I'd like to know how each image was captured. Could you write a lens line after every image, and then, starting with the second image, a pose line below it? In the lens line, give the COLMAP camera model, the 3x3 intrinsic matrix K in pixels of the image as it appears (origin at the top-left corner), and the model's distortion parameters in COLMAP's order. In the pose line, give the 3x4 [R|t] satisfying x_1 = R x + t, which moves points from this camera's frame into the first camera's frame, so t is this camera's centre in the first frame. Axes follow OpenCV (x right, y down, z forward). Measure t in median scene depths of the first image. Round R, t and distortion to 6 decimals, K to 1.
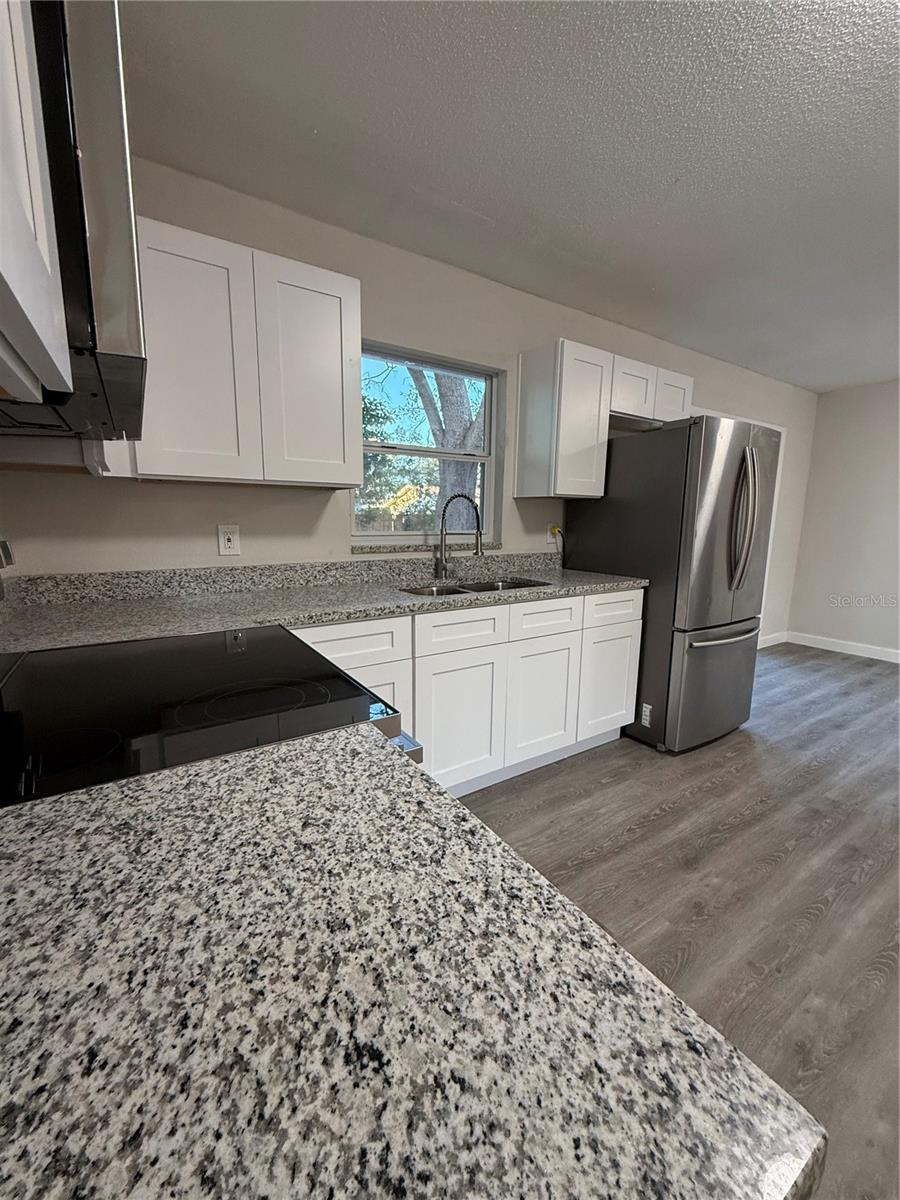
lens RADIAL K [[477.9, 0, 449.1], [0, 477.9, 597.9], [0, 0, 1]] dist [-0.001723, 0.000648]
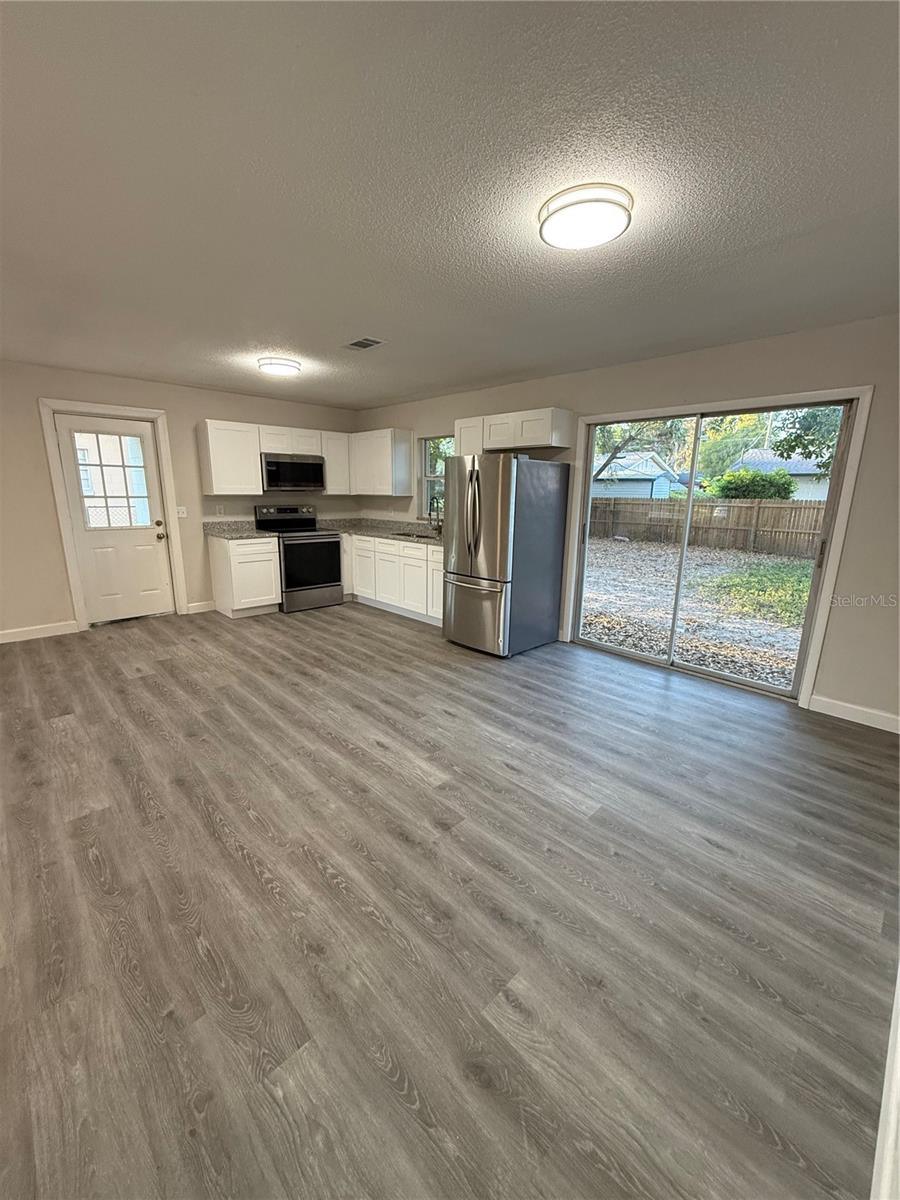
lens RADIAL K [[477.9, 0, 451.0], [0, 477.9, 595.7], [0, 0, 1]] dist [-0.001723, 0.000648]
pose [[0.196427, 0.205121, -0.958823, 2.351902], [-0.173455, 0.969720, 0.171918, -0.165710], [0.965054, 0.132543, 0.226059, 0.623437]]
